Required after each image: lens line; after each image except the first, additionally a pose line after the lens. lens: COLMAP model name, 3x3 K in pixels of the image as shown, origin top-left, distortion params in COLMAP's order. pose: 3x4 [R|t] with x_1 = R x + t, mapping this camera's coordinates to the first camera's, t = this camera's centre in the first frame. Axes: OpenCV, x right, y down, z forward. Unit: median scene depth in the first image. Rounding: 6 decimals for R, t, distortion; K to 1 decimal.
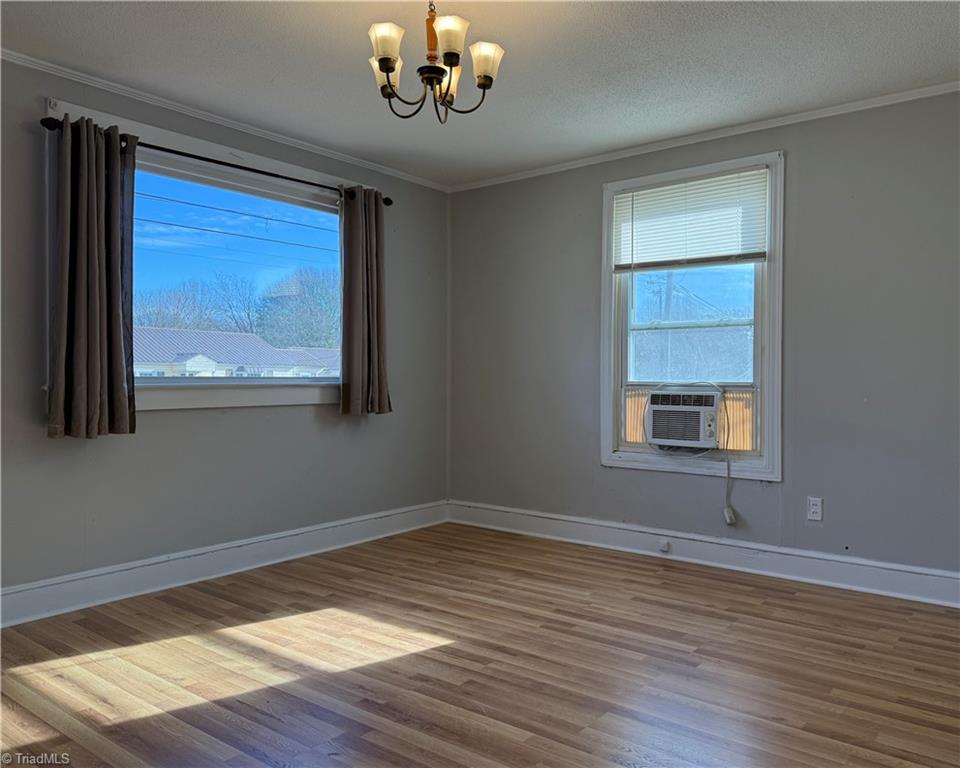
lens RADIAL K [[751.8, 0, 485.3], [0, 751.8, 386.4], [0, 0, 1]] dist [0.099233, -0.080338]
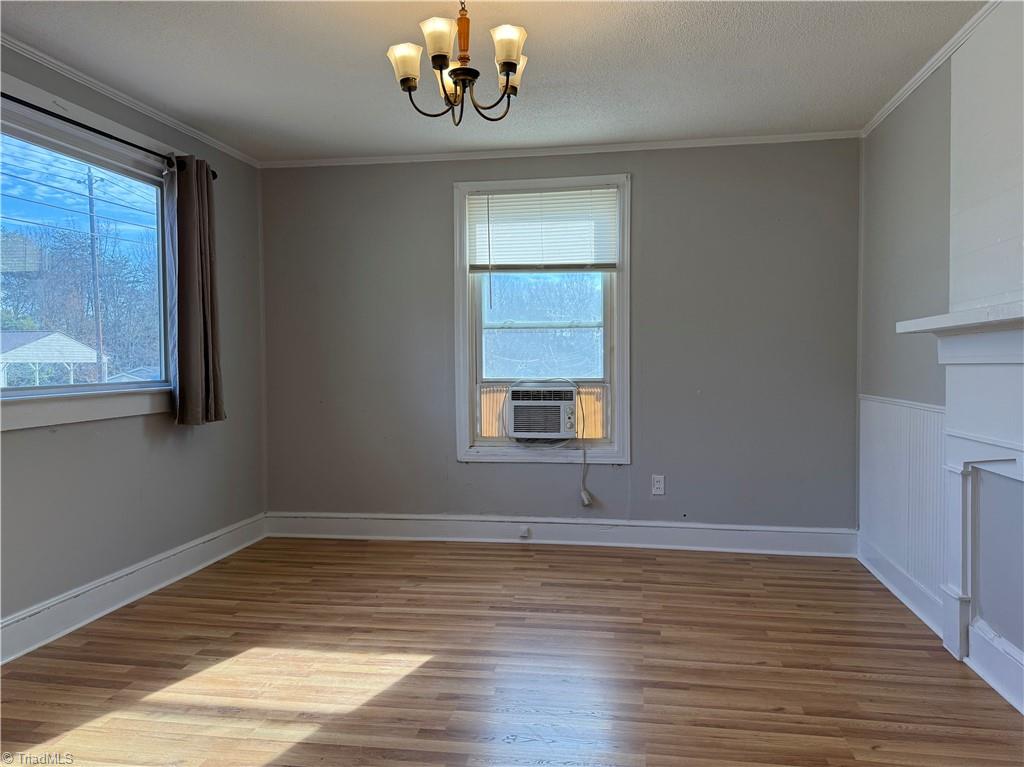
lens RADIAL K [[772.6, 0, 490.9], [0, 772.6, 391.1], [0, 0, 1]] dist [0.084657, -0.098385]
pose [[0.878877, -0.031796, 0.475988, -0.339438], [0.016674, 0.999214, 0.035961, -0.030108], [-0.476758, -0.023669, 0.878716, 0.070012]]
